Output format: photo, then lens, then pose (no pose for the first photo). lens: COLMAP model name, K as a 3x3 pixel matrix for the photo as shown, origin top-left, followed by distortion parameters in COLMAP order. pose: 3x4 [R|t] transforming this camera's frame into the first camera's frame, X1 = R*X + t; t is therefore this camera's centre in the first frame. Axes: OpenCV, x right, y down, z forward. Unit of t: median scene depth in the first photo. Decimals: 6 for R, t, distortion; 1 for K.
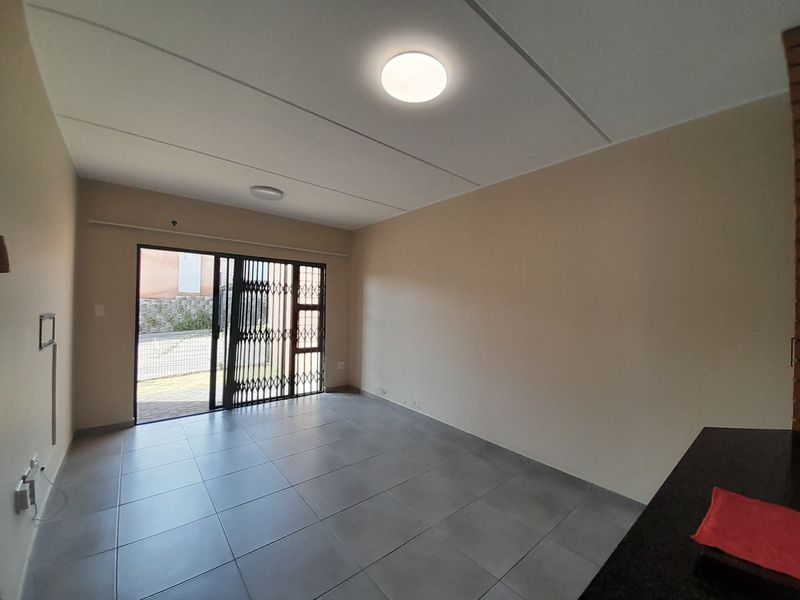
lens RADIAL K [[317.5, 0, 412.8], [0, 317.5, 300.8], [0, 0, 1]] dist [0.009972, -0.002967]
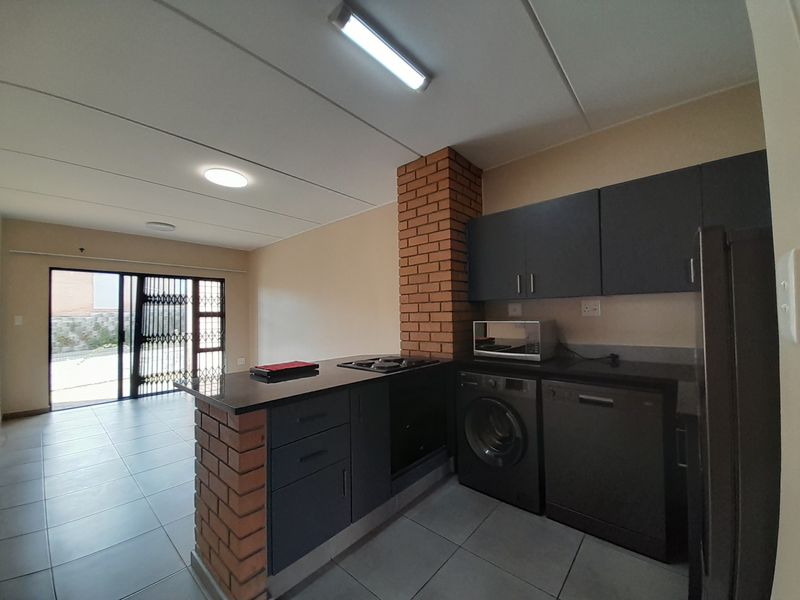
lens RADIAL K [[317.5, 0, 403.2], [0, 317.5, 303.4], [0, 0, 1]] dist [0.009972, -0.002967]
pose [[0.990883, -0.034464, 0.130244, 0.255592], [0.037190, 0.999136, -0.018555, 0.029053], [-0.129492, 0.023229, 0.991308, -0.311013]]
